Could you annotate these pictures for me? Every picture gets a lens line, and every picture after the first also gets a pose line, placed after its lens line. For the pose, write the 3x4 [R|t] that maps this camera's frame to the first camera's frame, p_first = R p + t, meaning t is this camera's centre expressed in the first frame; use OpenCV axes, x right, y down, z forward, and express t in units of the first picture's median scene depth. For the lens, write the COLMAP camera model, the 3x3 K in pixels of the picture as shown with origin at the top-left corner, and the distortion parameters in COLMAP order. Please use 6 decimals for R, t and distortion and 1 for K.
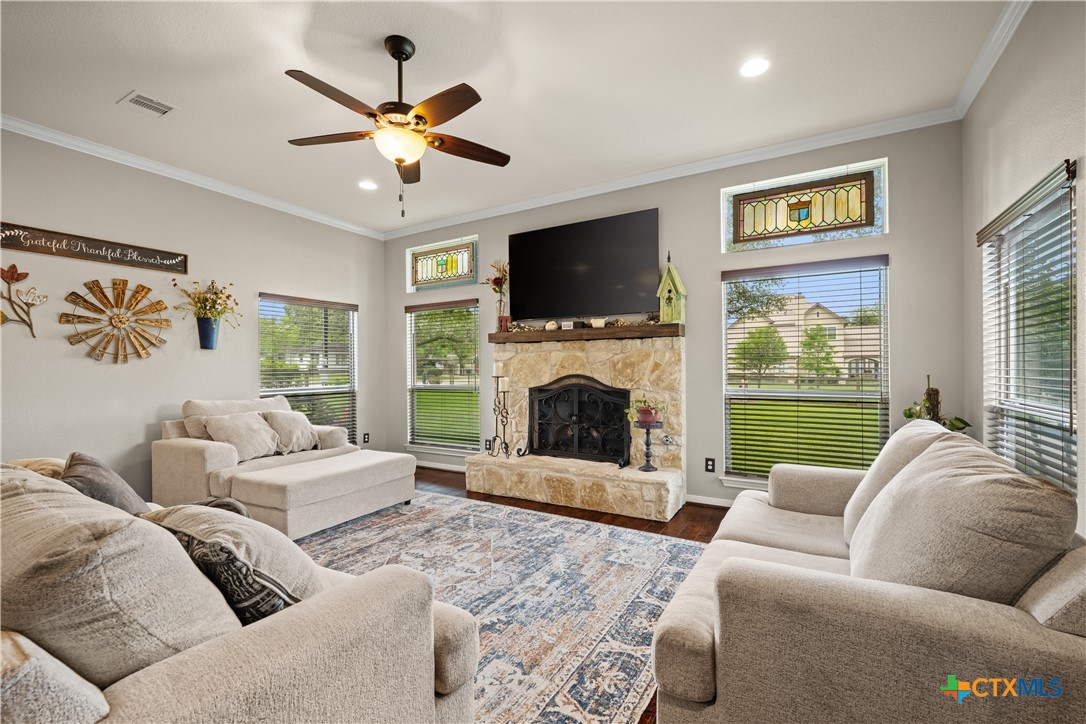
lens RADIAL K [[441.8, 0, 544.5], [0, 441.8, 369.8], [0, 0, 1]] dist [-0.017528, -0.000279]
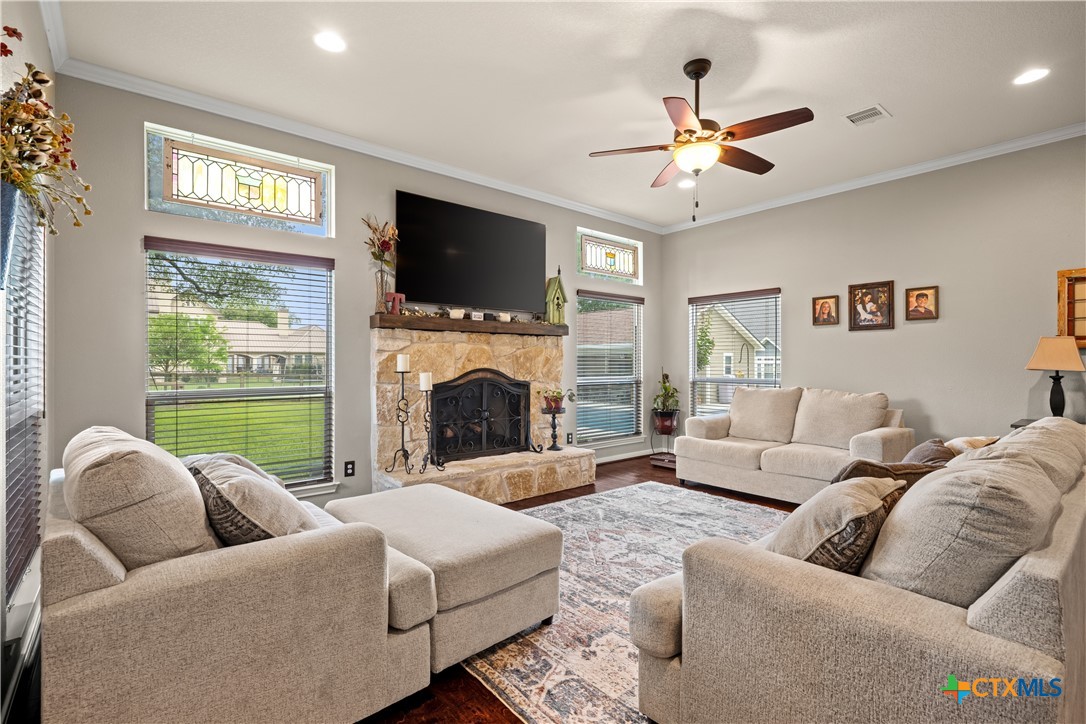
lens RADIAL K [[491.2, 0, 547.5], [0, 491.2, 356.0], [0, 0, 1]] dist [0.019597, -0.000309]
pose [[0.358613, 0.017655, 0.933319, -0.914415], [0.001316, 0.999811, -0.019419, 0.005220], [-0.933485, 0.008192, 0.358522, 0.510106]]
